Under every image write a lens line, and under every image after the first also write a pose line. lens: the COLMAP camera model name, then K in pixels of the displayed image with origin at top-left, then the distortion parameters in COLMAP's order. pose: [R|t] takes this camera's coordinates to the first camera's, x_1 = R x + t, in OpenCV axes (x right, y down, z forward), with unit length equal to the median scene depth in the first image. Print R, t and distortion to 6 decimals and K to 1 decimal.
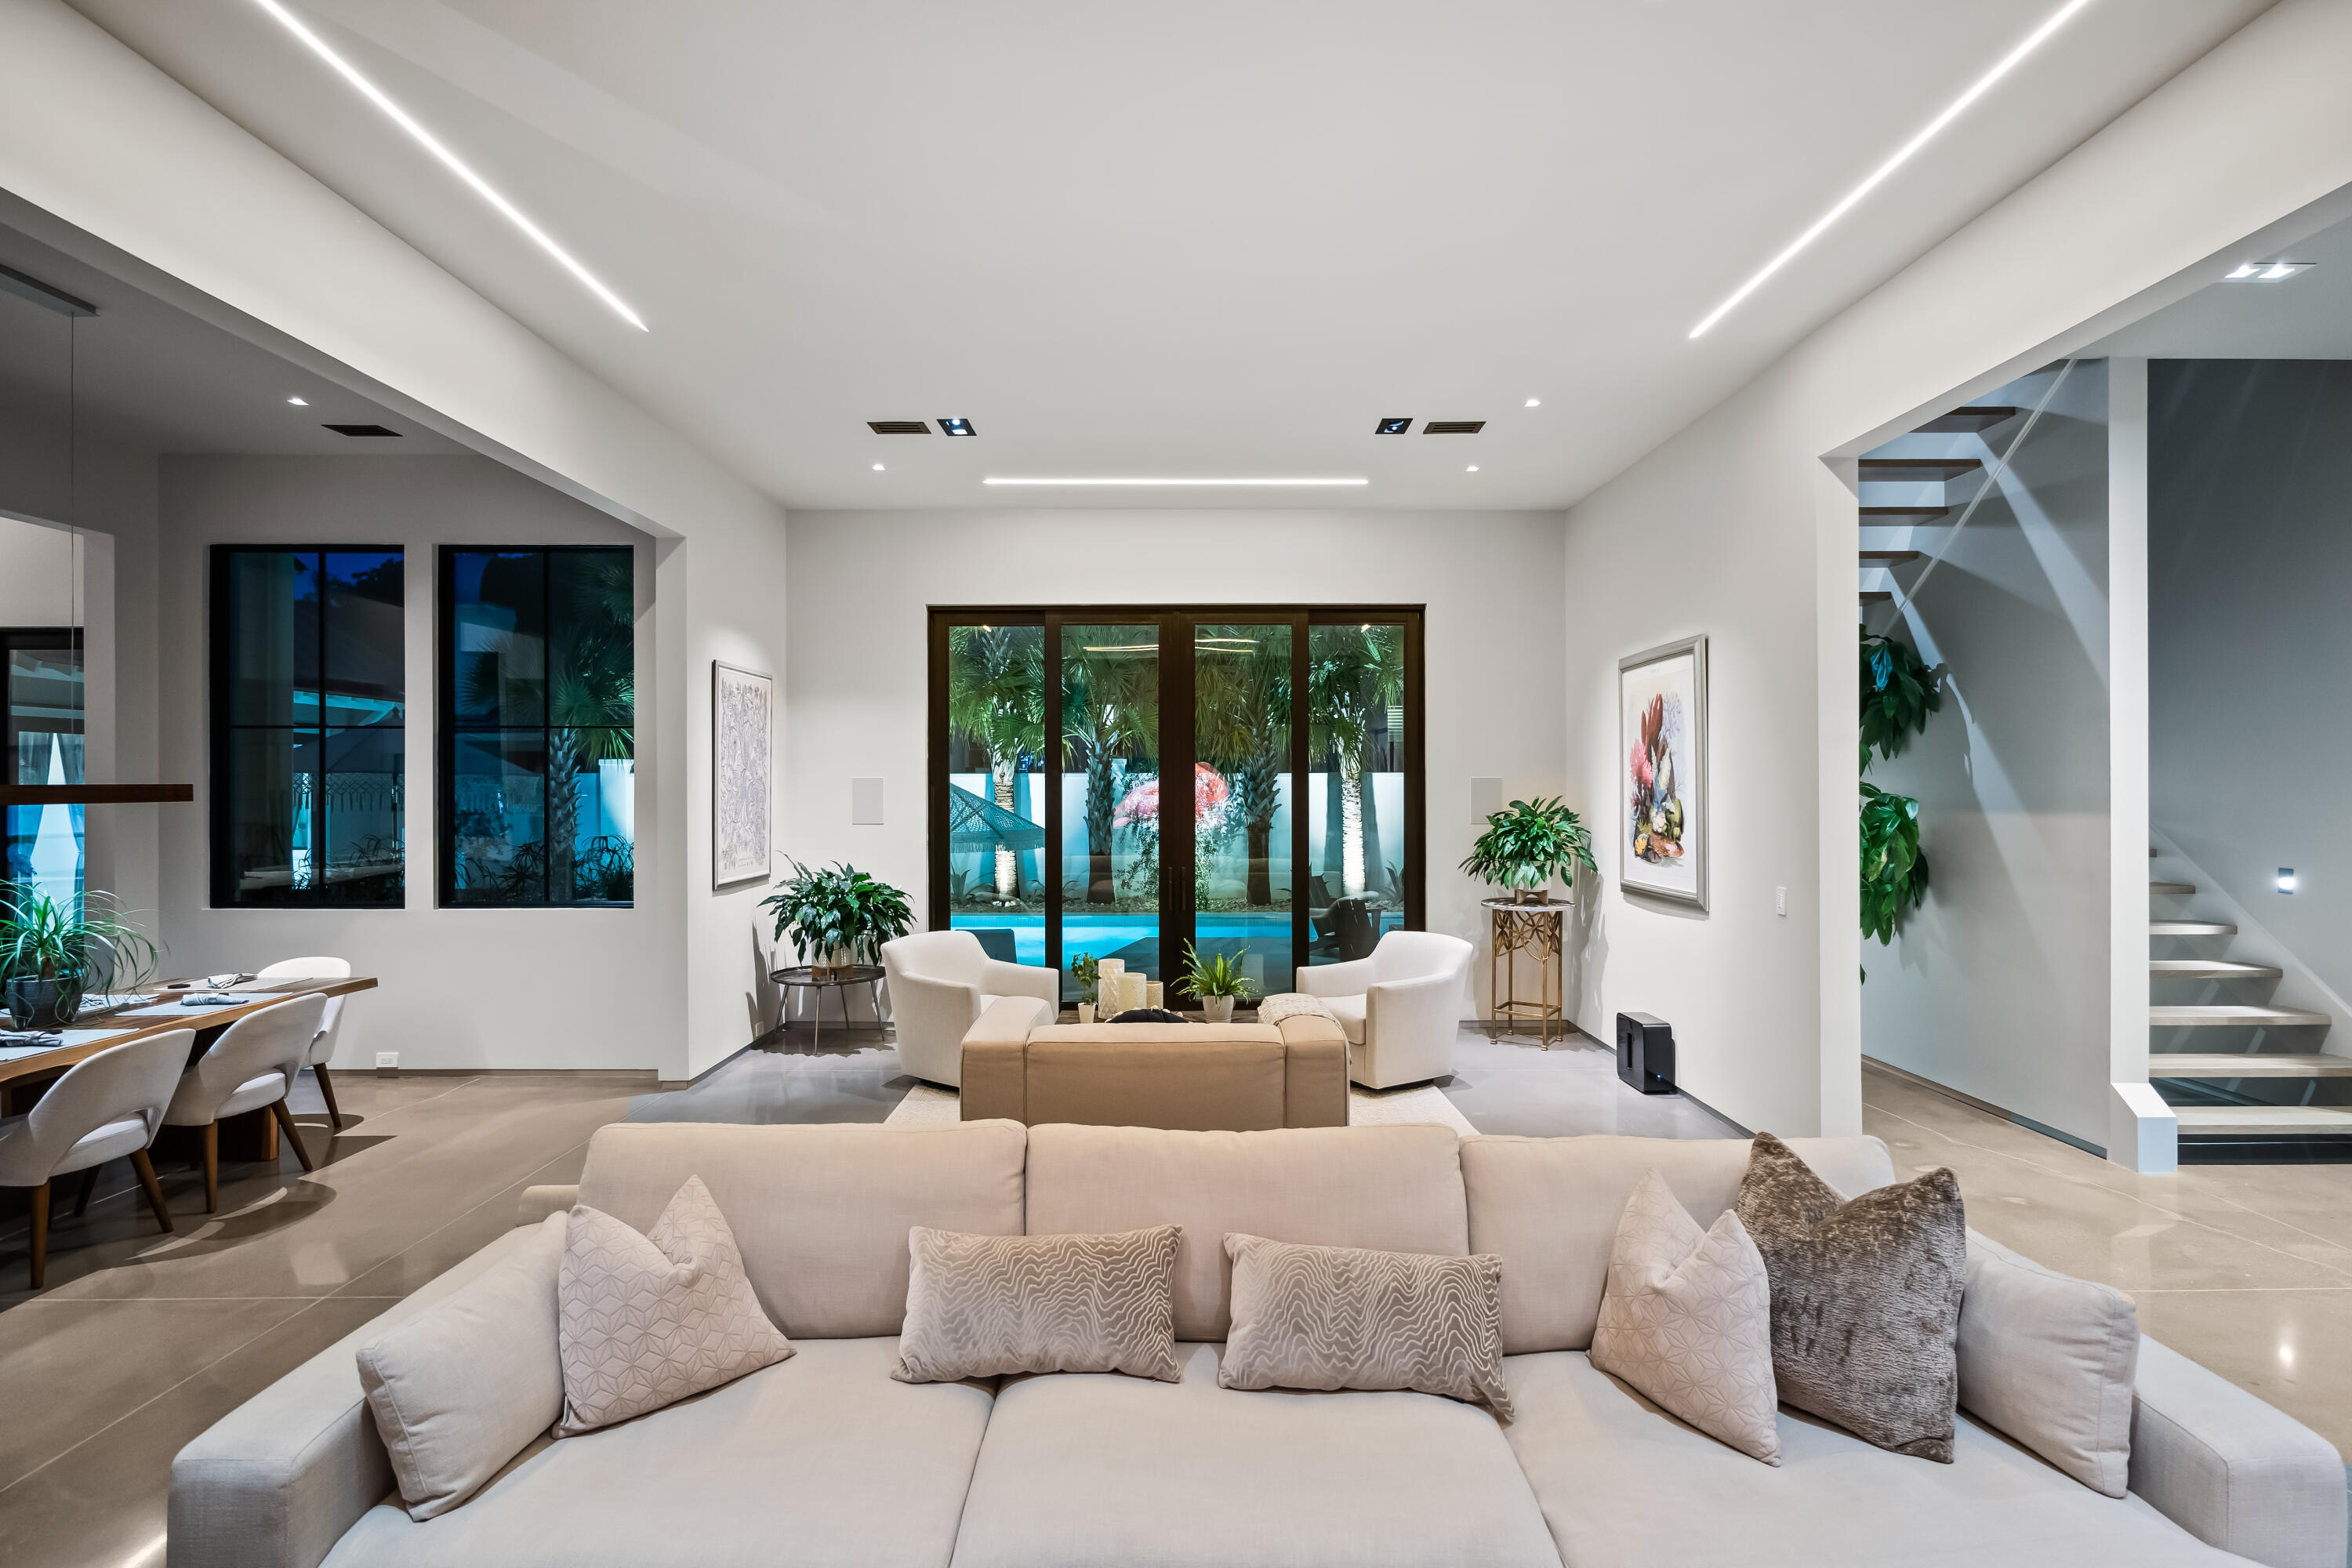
lens RADIAL K [[1167.2, 0, 1176.0], [0, 1167.2, 784.0], [0, 0, 1]] dist [0.000131, -0.000141]
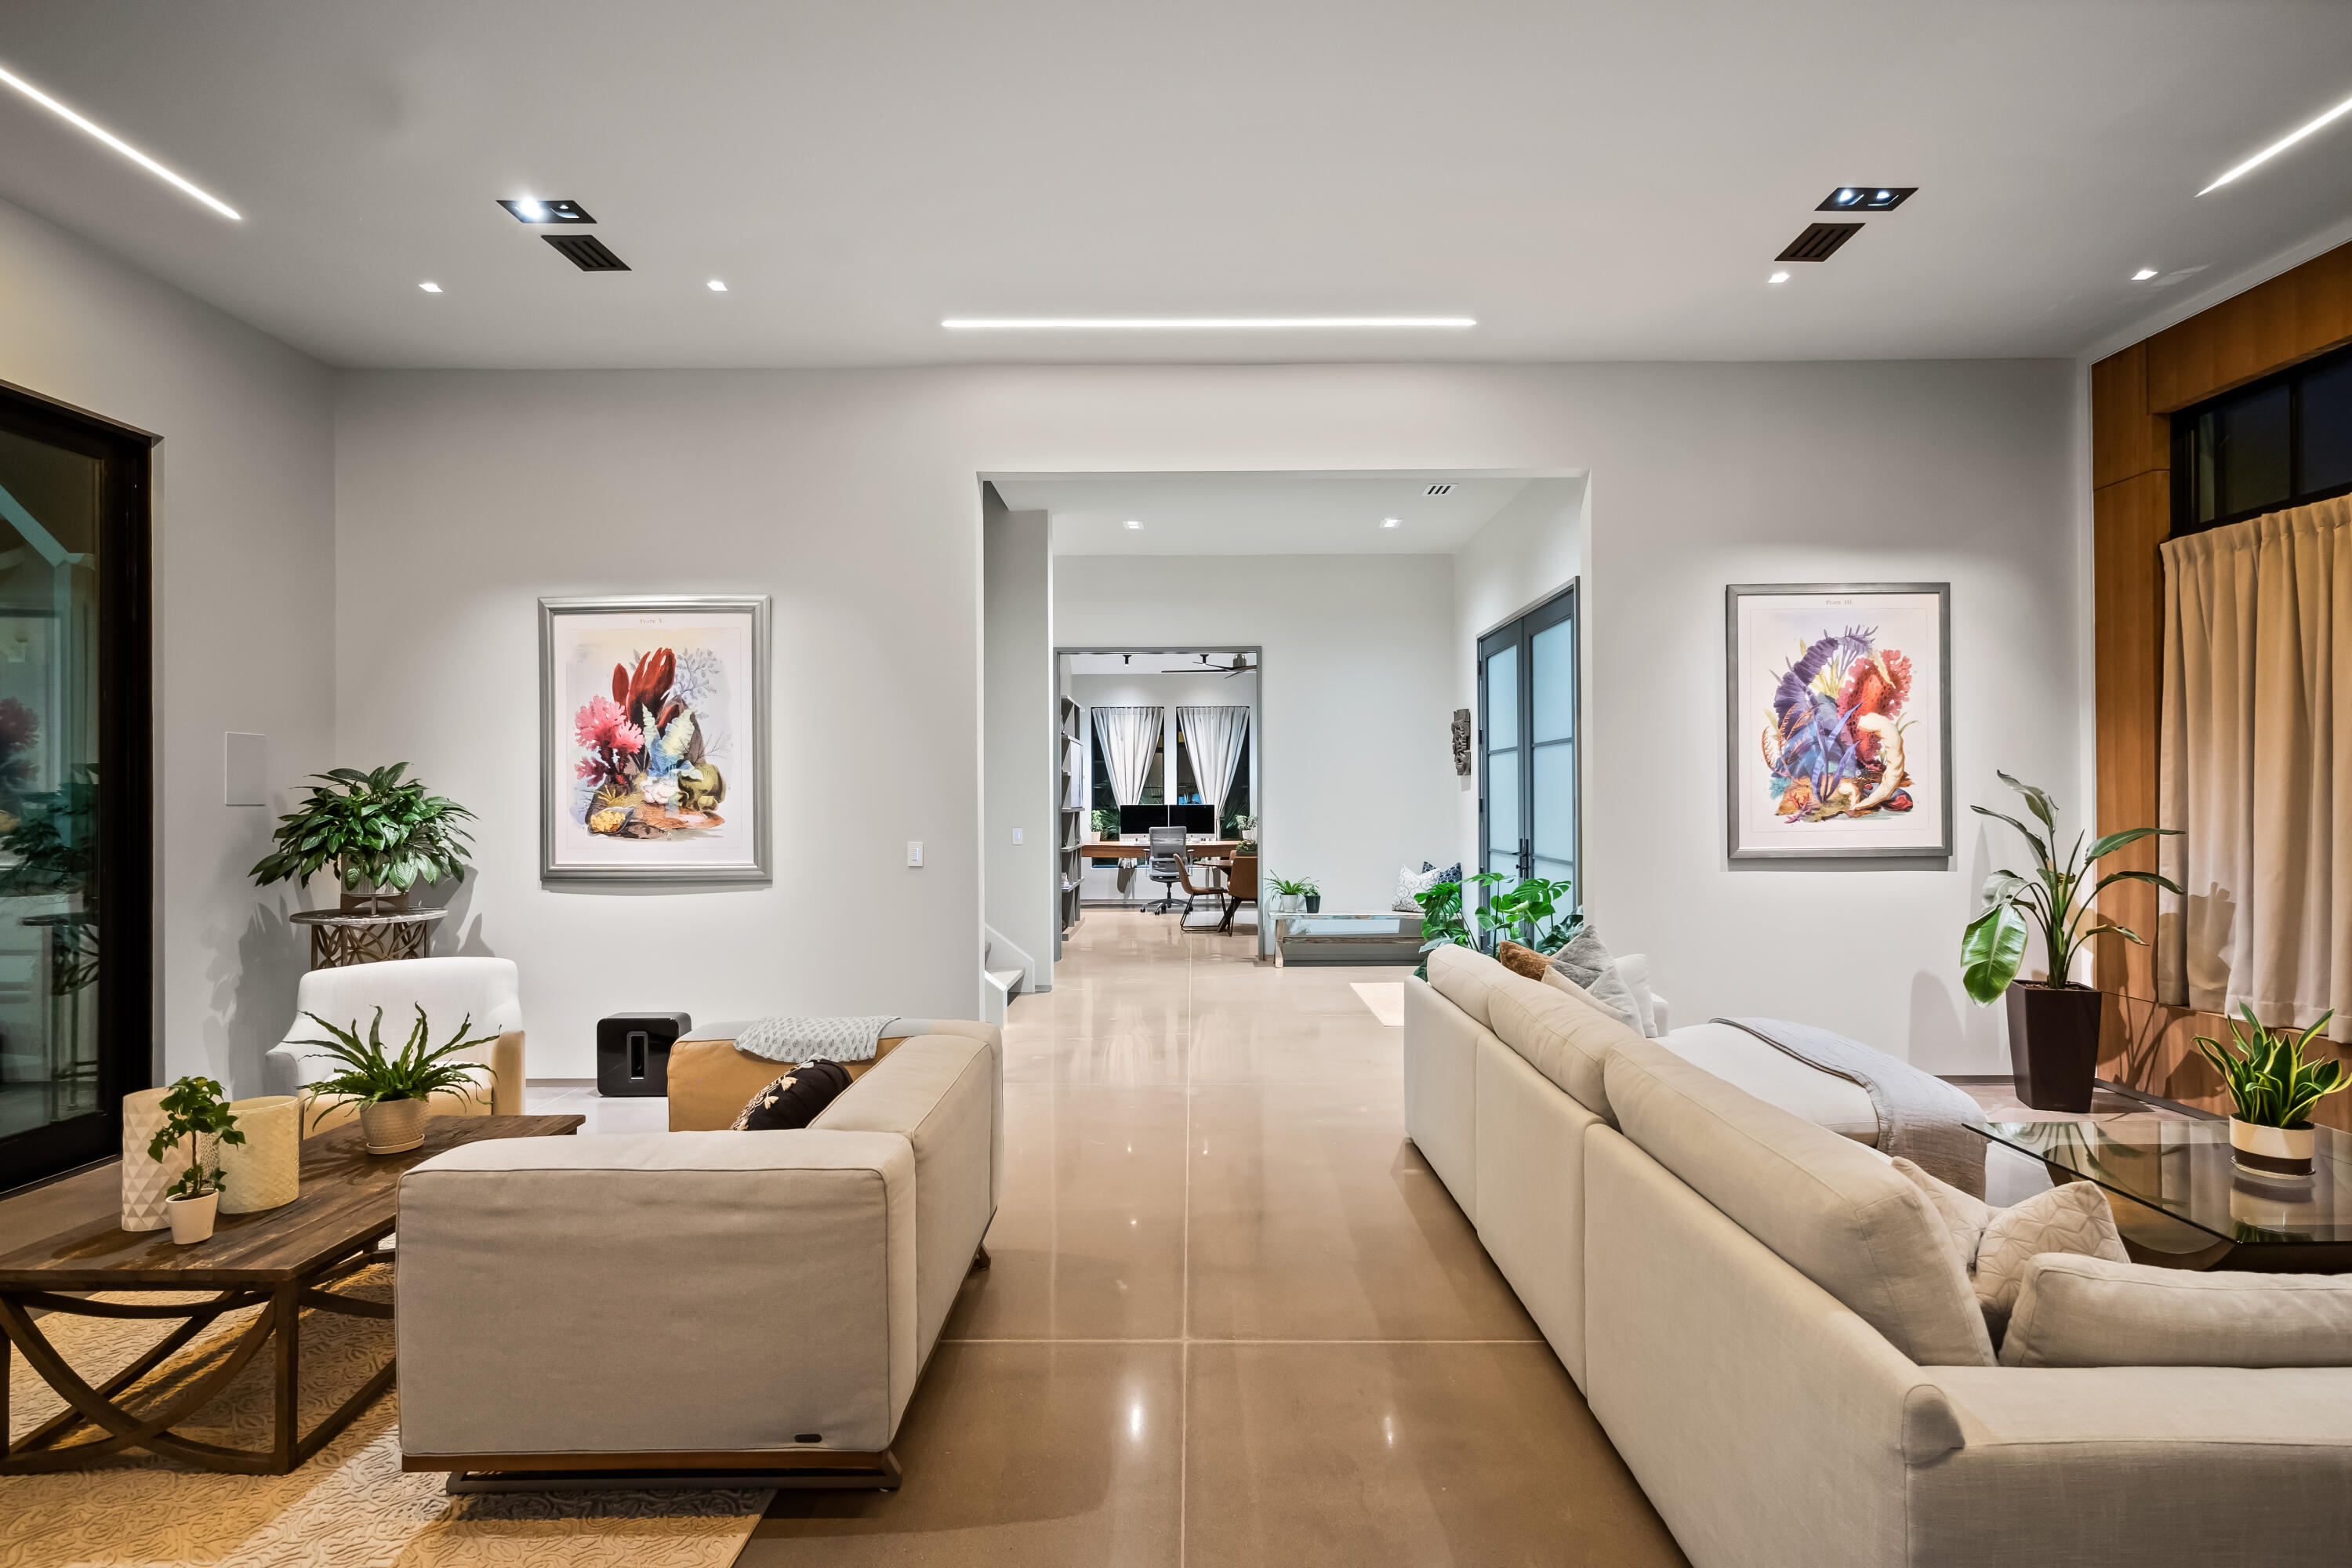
lens RADIAL K [[1167.2, 0, 1176.0], [0, 1167.2, 784.0], [0, 0, 1]] dist [0.000131, -0.000141]
pose [[0.004281, -0.004029, 0.999983, -0.481207], [-0.002186, 0.999989, 0.004038, 0.022893], [-0.999988, -0.002204, 0.004273, 0.619985]]
